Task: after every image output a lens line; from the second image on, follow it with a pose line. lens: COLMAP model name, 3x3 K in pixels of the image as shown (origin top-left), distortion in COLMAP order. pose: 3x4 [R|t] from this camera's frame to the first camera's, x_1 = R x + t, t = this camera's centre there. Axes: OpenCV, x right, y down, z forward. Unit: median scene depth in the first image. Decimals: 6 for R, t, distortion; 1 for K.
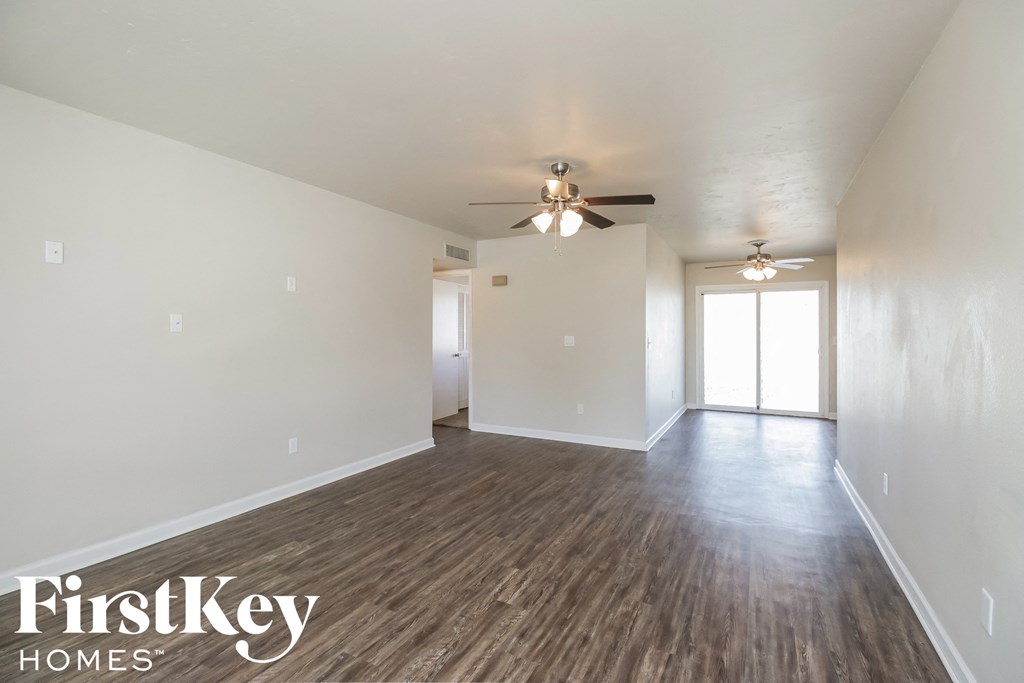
lens RADIAL K [[468.9, 0, 509.5], [0, 468.9, 330.1], [0, 0, 1]] dist [0.000452, -0.010912]
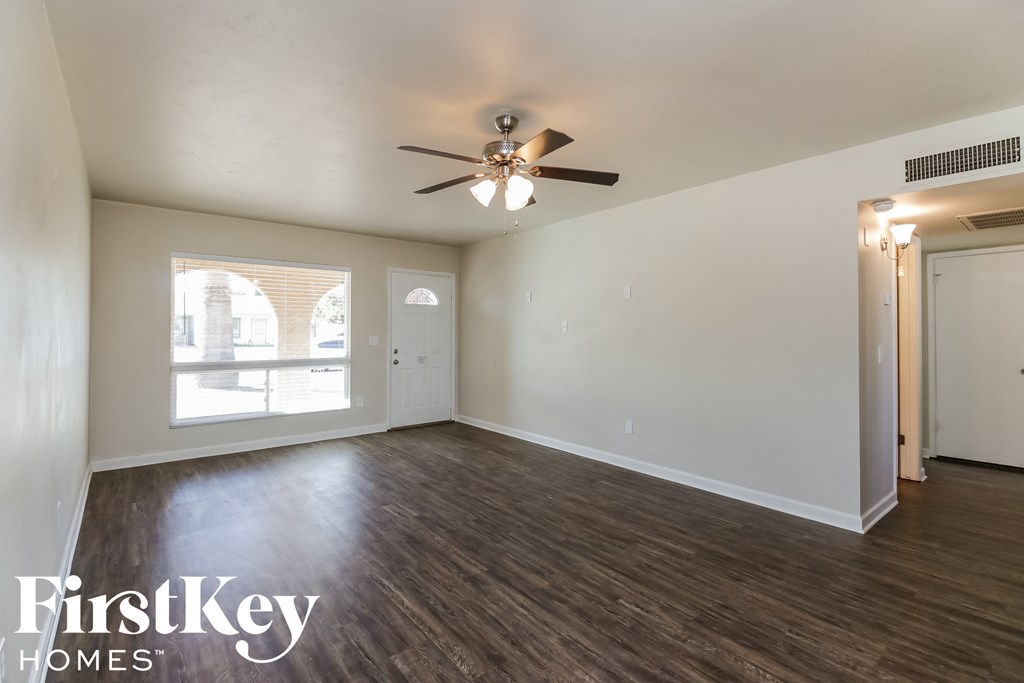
lens RADIAL K [[468.9, 0, 509.5], [0, 468.9, 330.1], [0, 0, 1]] dist [0.000452, -0.010912]
pose [[-0.394784, -0.006596, -0.918750, 0.832648], [0.001303, 0.999969, -0.007739, 0.011214], [0.918773, -0.004253, -0.394764, 1.324221]]
